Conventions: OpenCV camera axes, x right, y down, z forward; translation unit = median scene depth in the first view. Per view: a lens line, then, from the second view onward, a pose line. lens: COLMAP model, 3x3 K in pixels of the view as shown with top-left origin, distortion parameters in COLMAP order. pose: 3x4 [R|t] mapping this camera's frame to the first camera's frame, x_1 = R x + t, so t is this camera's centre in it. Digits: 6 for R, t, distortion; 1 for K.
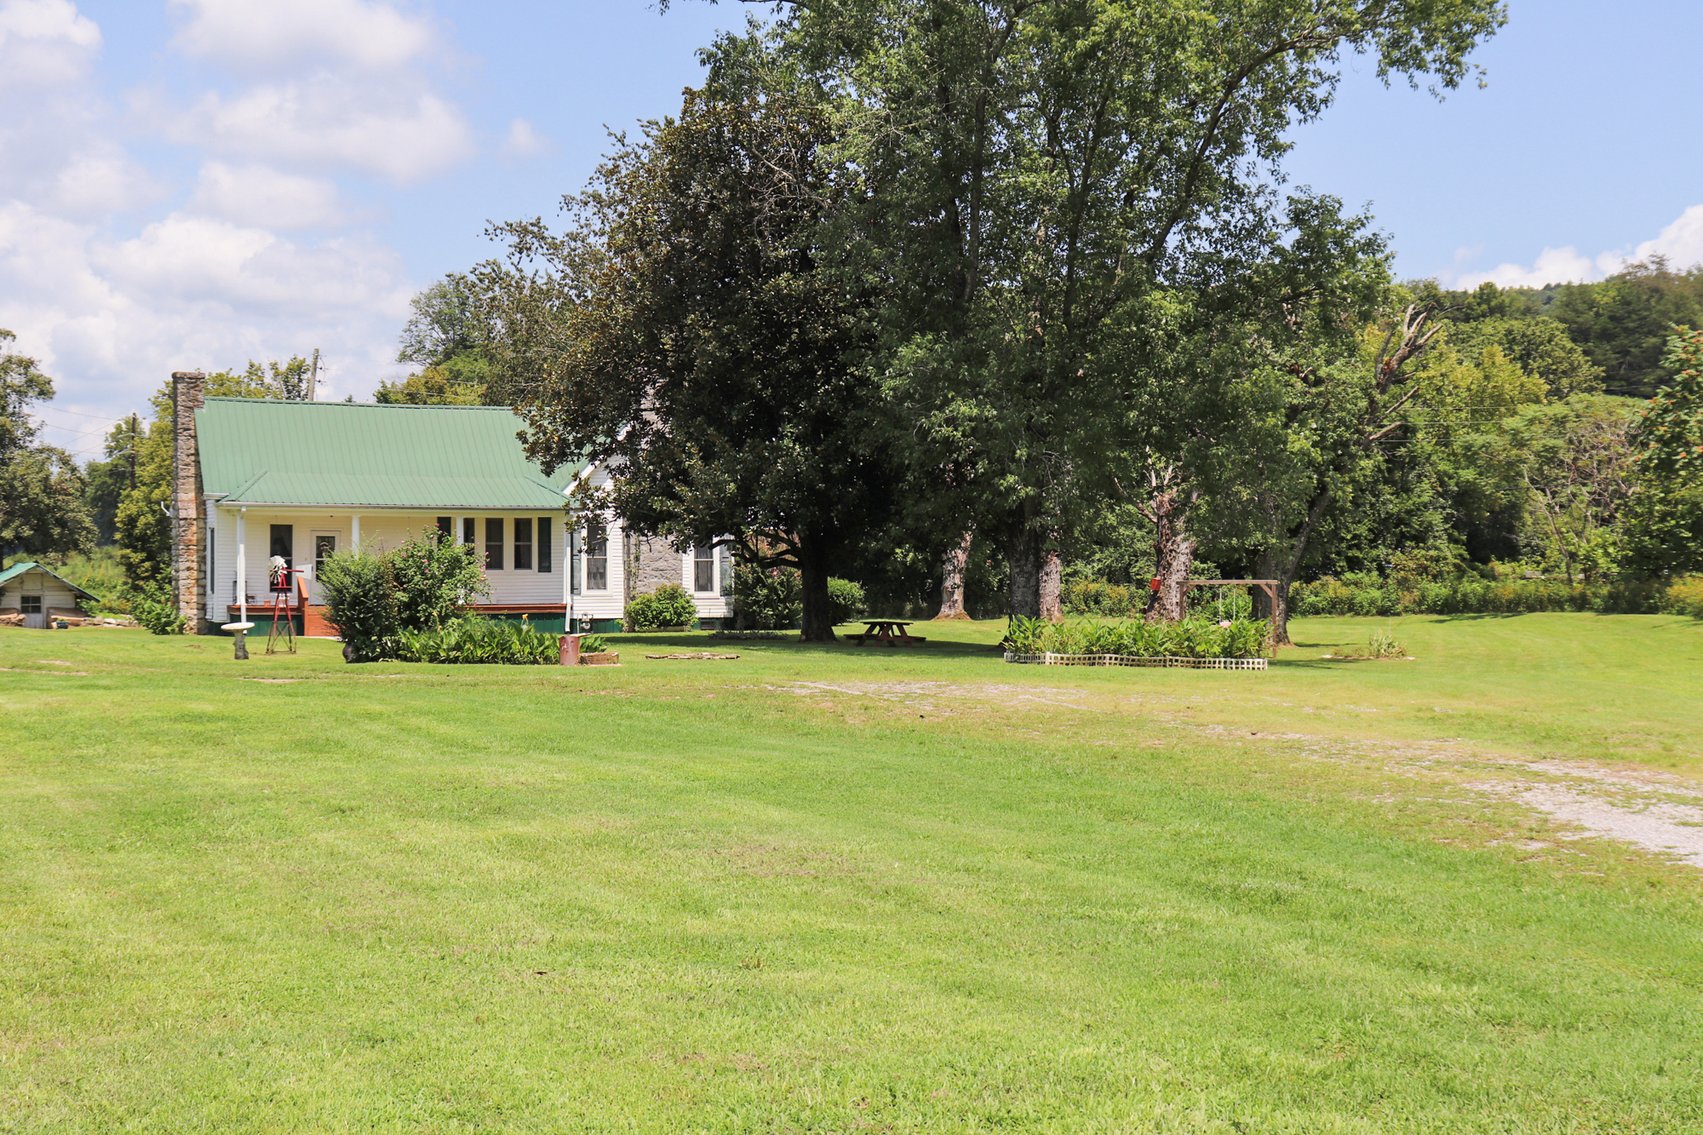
lens RADIAL K [[2131.3, 0, 851.5], [0, 2131.3, 567.5], [0, 0, 1]] dist [0.008589, 0.395053]
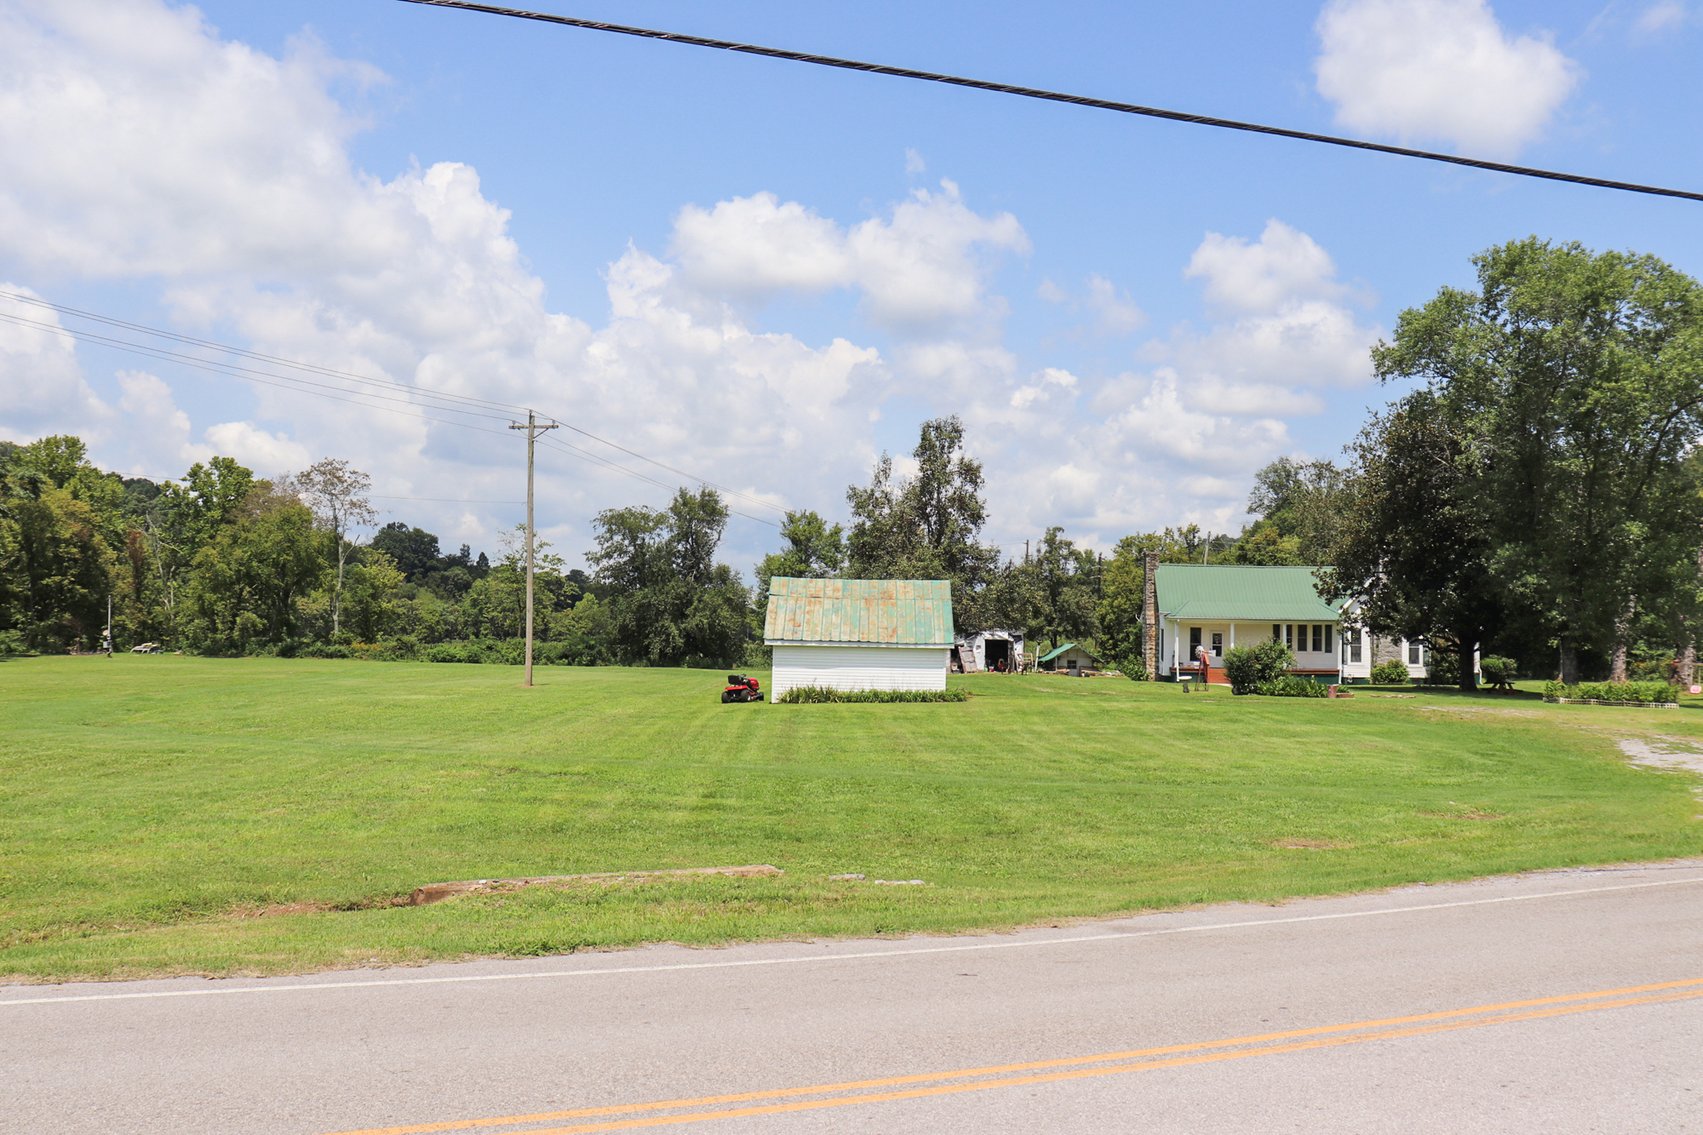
lens RADIAL K [[1704.7, 0, 858.5], [0, 1704.7, 598.1], [0, 0, 1]] dist [-0.100267, 0.196652]
pose [[0.909447, 0.001206, -0.415818, 0.115598], [-0.009319, 0.999804, -0.017481, -0.017870], [0.415715, 0.019773, 0.909280, -0.619986]]
